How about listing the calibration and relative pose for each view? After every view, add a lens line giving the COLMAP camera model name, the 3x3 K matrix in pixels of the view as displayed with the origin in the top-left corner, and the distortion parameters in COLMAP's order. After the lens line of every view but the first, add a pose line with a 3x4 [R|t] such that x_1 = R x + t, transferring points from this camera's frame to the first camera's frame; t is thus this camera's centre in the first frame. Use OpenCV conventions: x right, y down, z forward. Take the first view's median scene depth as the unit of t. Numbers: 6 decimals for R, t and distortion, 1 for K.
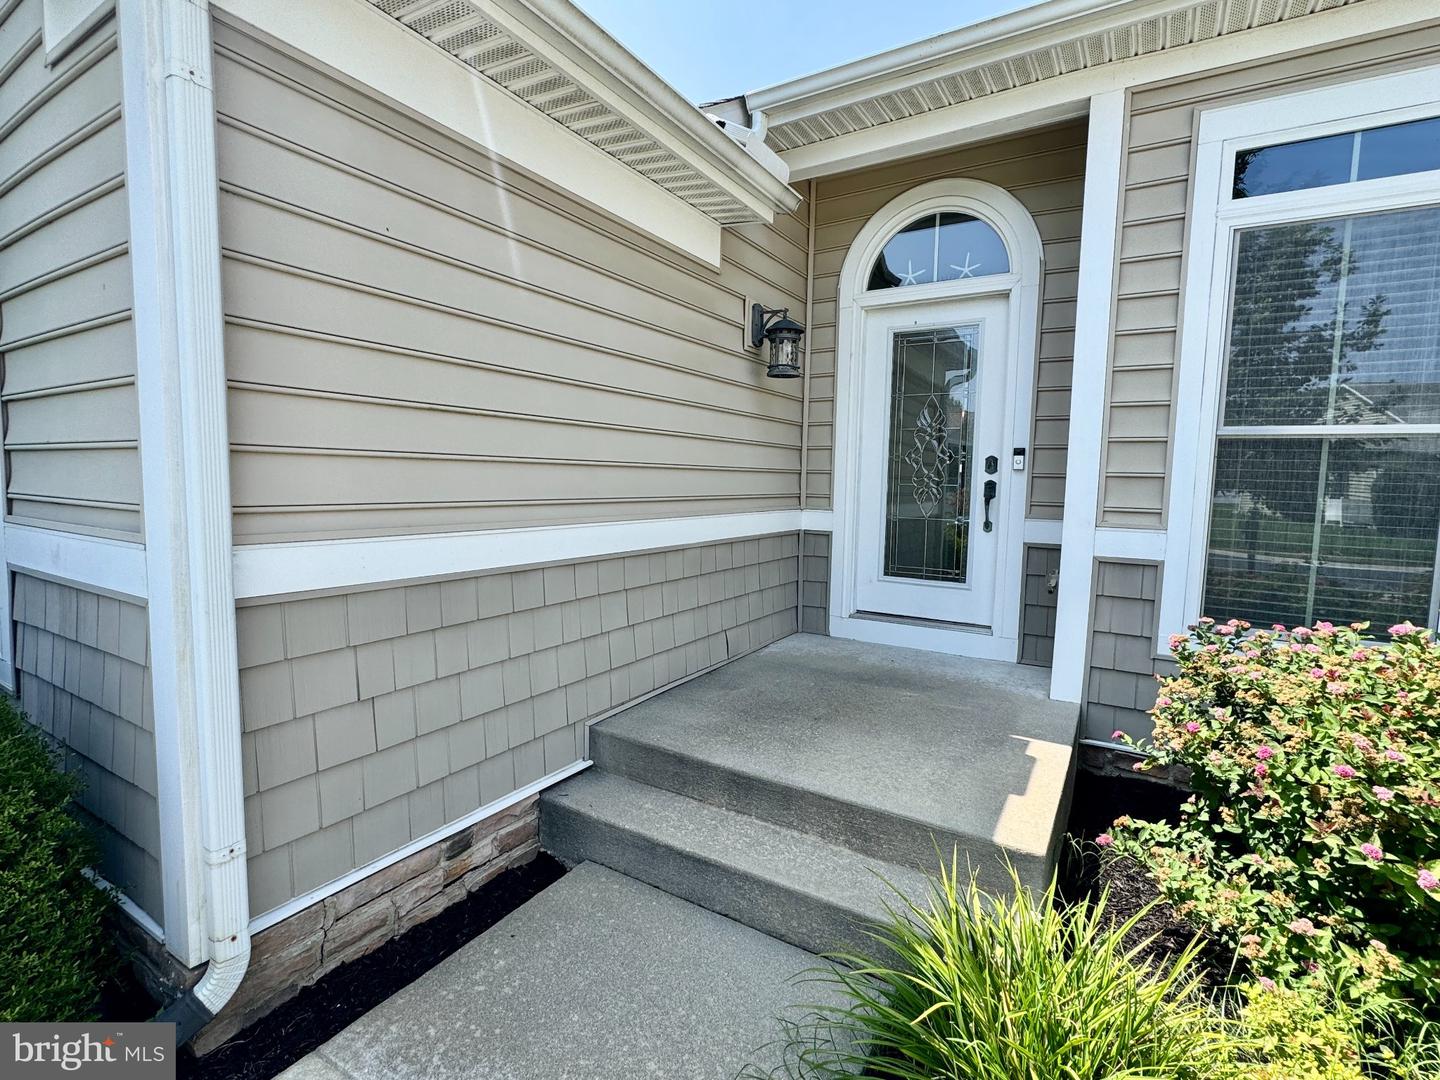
lens RADIAL K [[676.7, 0, 721.6], [0, 676.7, 541.0], [0, 0, 1]] dist [-0.000113, 0.000012]
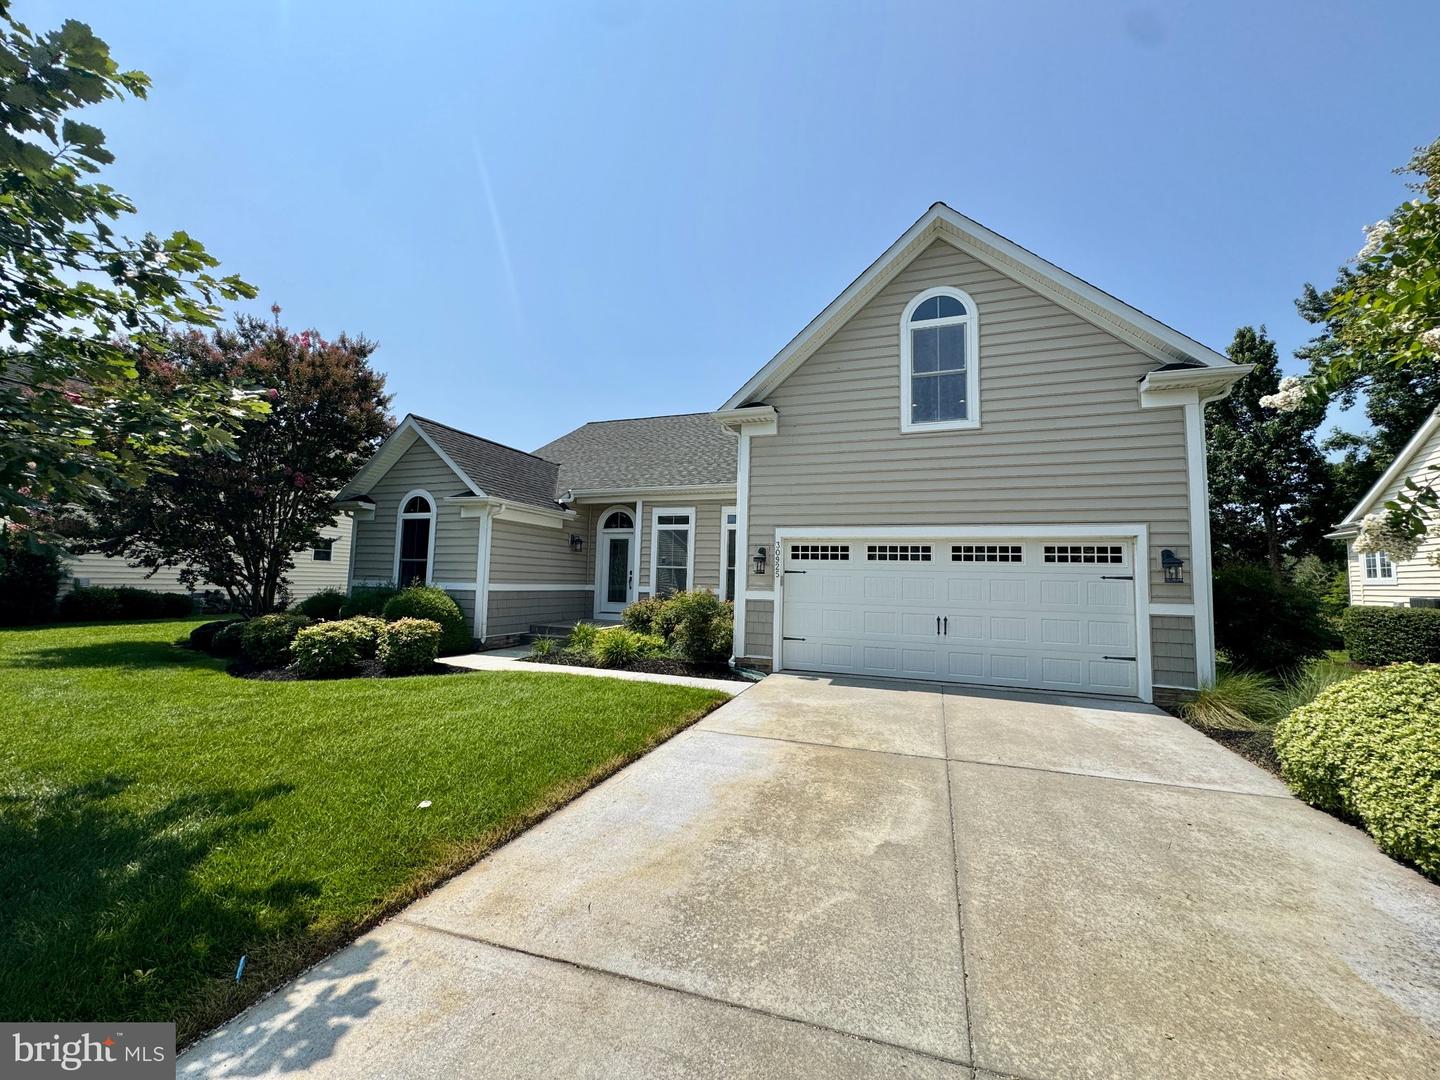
lens RADIAL K [[575.3, 0, 719.2], [0, 575.3, 534.9], [0, 0, 1]] dist [-0.002935, 0.000356]
pose [[0.981733, 0.019988, 0.189210, 0.270147], [0.012570, 0.985480, -0.169326, 0.265244], [-0.189847, 0.168612, 0.967227, -2.595918]]
